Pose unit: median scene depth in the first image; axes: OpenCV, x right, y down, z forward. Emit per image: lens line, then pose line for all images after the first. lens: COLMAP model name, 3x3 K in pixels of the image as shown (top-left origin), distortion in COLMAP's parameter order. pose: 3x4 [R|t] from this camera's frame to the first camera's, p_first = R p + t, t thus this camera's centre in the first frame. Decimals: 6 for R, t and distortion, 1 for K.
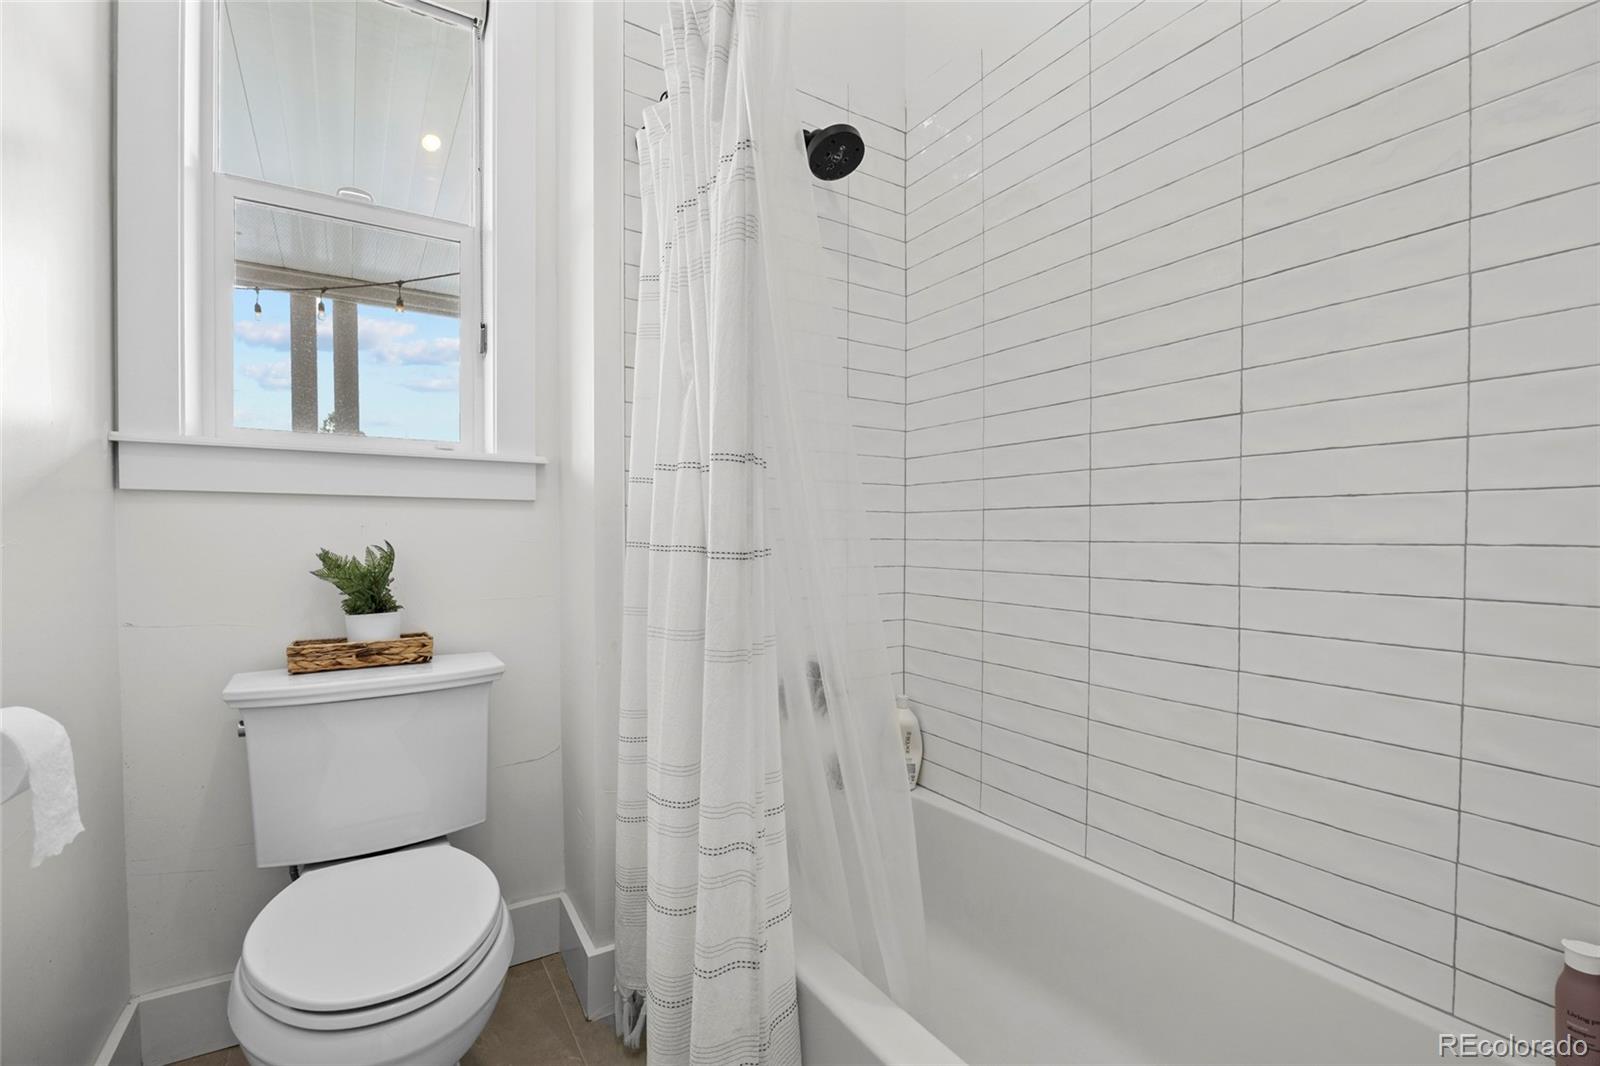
lens RADIAL K [[716.2, 0, 800.0], [0, 716.2, 533.0], [0, 0, 1]] dist [-0.006443, -0.000730]
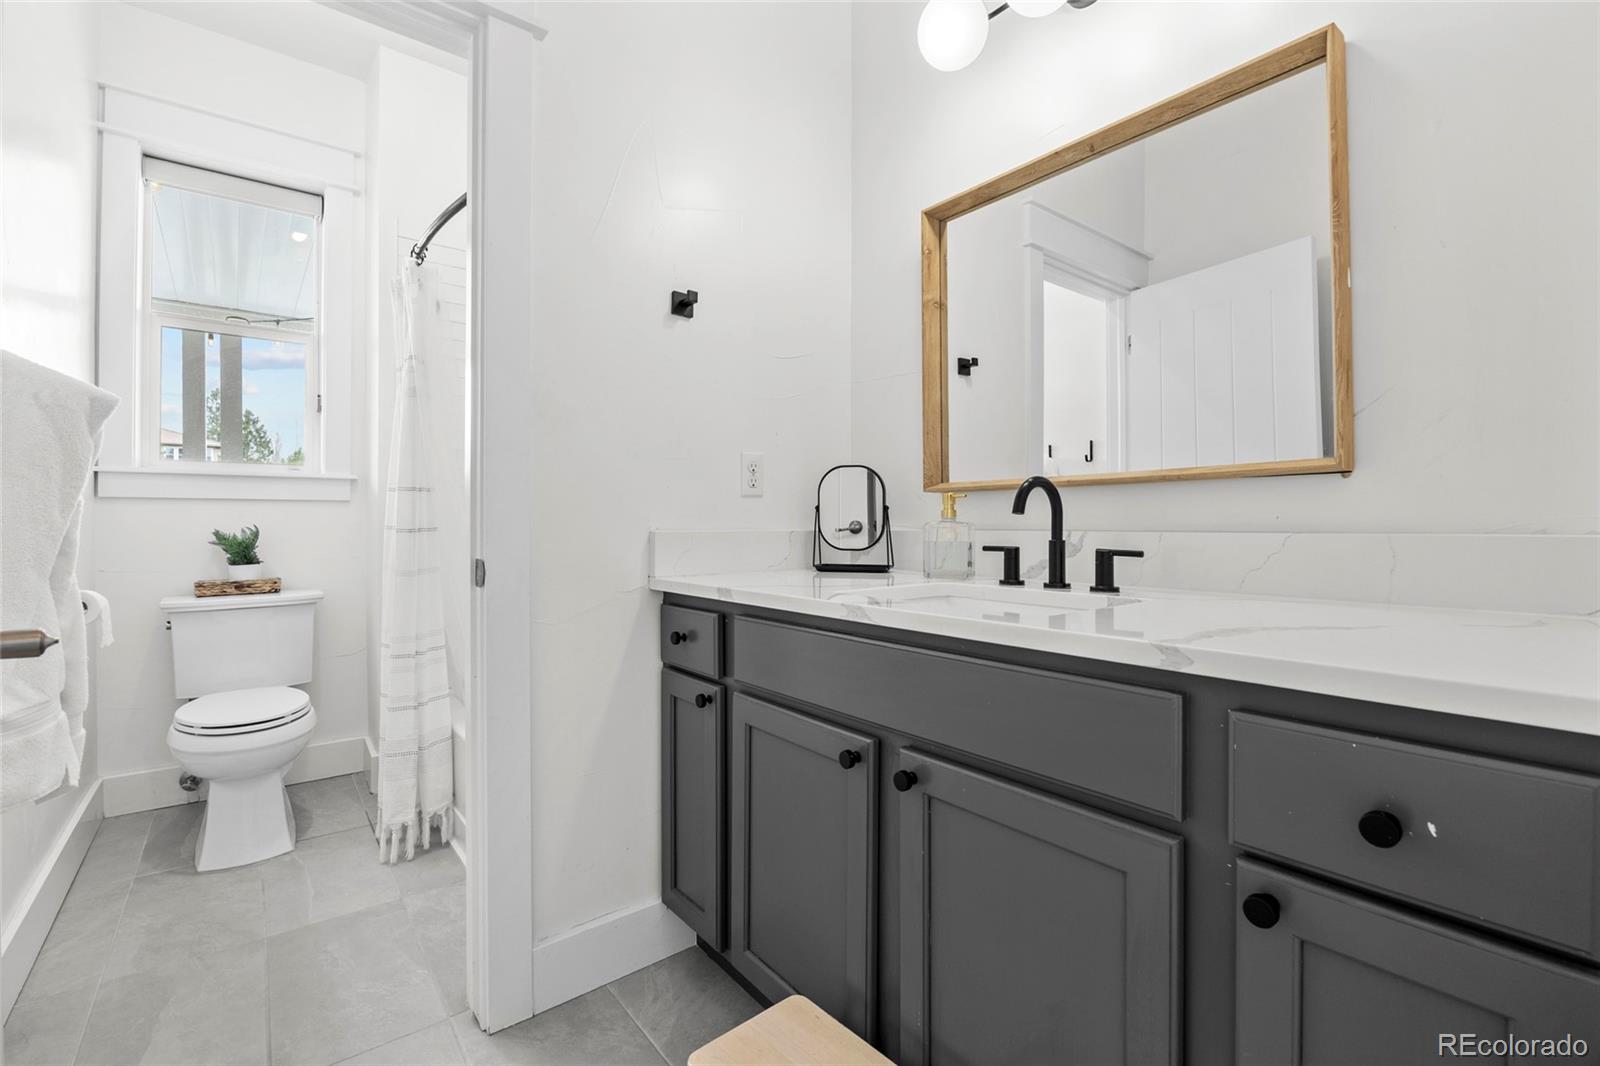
lens RADIAL K [[723.4, 0, 801.0], [0, 723.4, 507.9], [0, 0, 1]] dist [-0.000462, -0.000106]
pose [[0.994931, 0.000286, 0.100555, 0.617209], [0.000973, 0.999922, -0.012469, -0.007525], [-0.100551, 0.012504, 0.994853, -0.963133]]
